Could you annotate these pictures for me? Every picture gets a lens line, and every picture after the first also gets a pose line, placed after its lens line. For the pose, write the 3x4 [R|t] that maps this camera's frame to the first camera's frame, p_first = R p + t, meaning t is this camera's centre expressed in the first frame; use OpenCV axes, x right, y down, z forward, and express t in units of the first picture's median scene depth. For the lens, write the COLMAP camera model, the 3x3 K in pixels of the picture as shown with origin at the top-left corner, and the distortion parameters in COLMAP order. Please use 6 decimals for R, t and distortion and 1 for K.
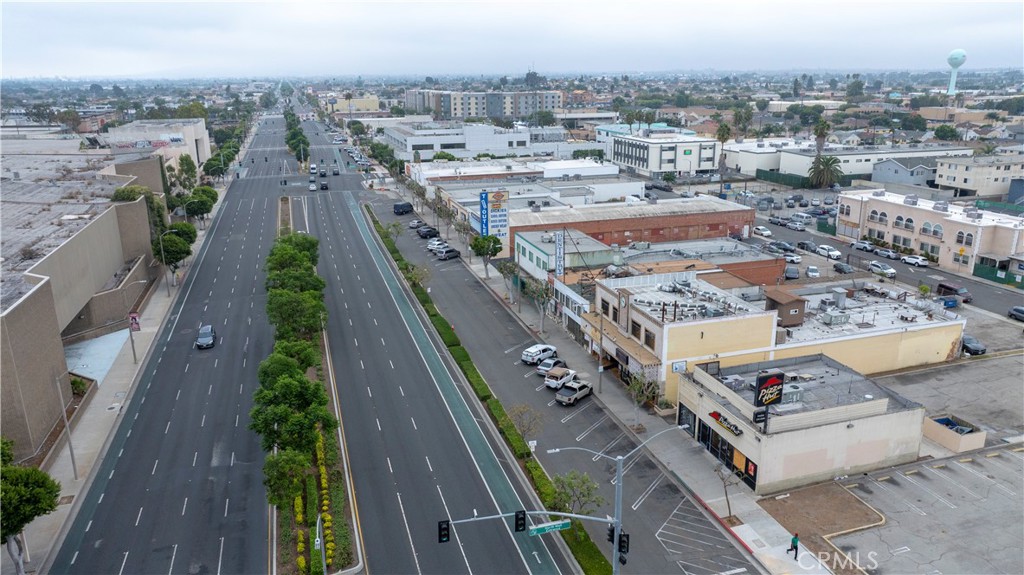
lens RADIAL K [[719.3, 0, 517.2], [0, 719.3, 284.7], [0, 0, 1]] dist [-0.028084, 0.022368]
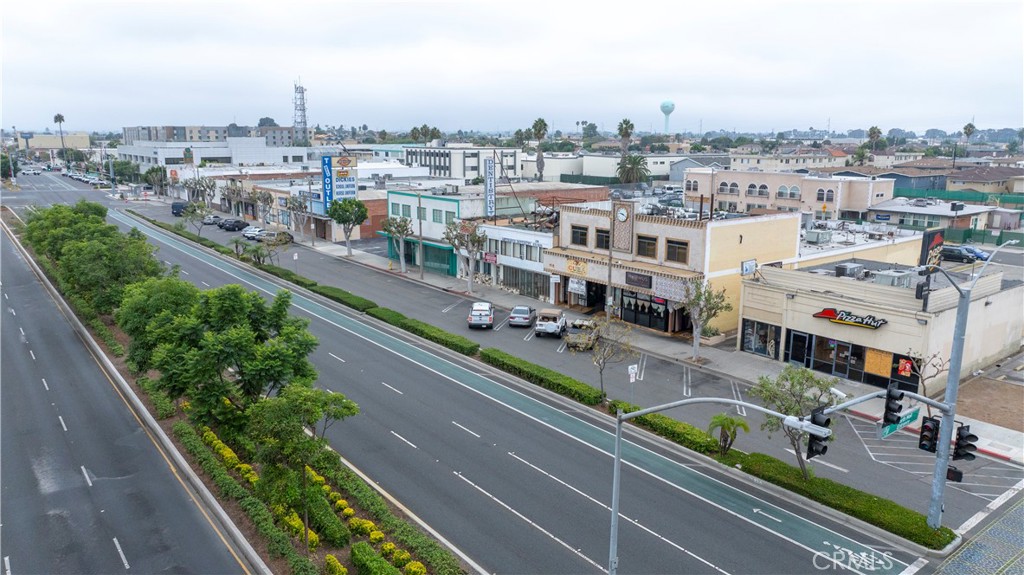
lens RADIAL K [[719.3, 0, 517.6], [0, 719.3, 285.4], [0, 0, 1]] dist [-0.028084, 0.022368]
pose [[0.932249, -0.058555, 0.357048, -0.143409], [0.087066, 0.994126, -0.064294, 0.084626], [-0.351186, 0.091025, 0.931871, 0.201684]]
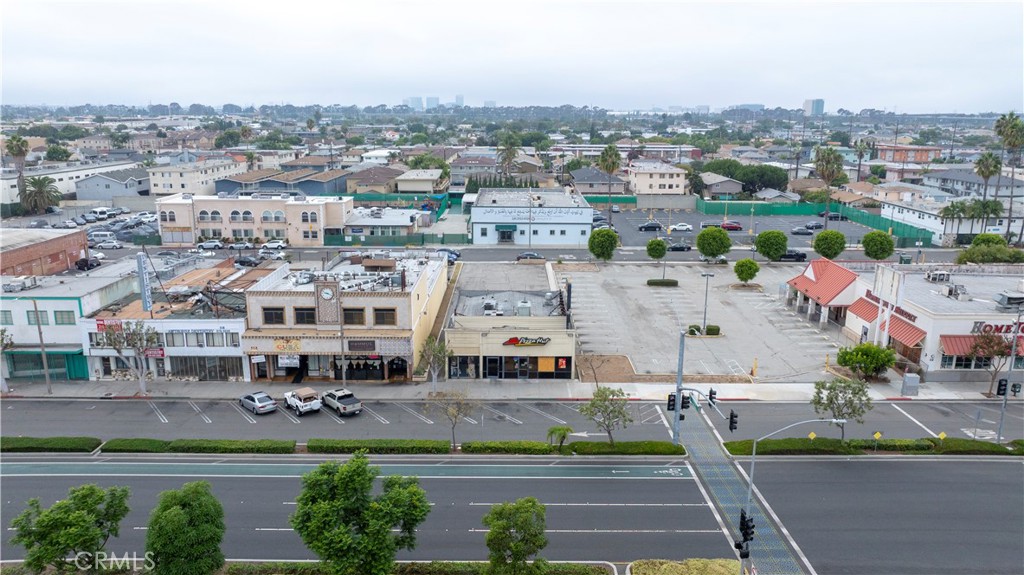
lens RADIAL K [[719.3, 0, 515.1], [0, 719.3, 287.6], [0, 0, 1]] dist [-0.028084, 0.022368]
pose [[0.292270, -0.216864, 0.931423, -0.381756], [0.258983, 0.955504, 0.141205, -0.030407], [-0.920601, 0.199953, 0.335429, 0.289835]]
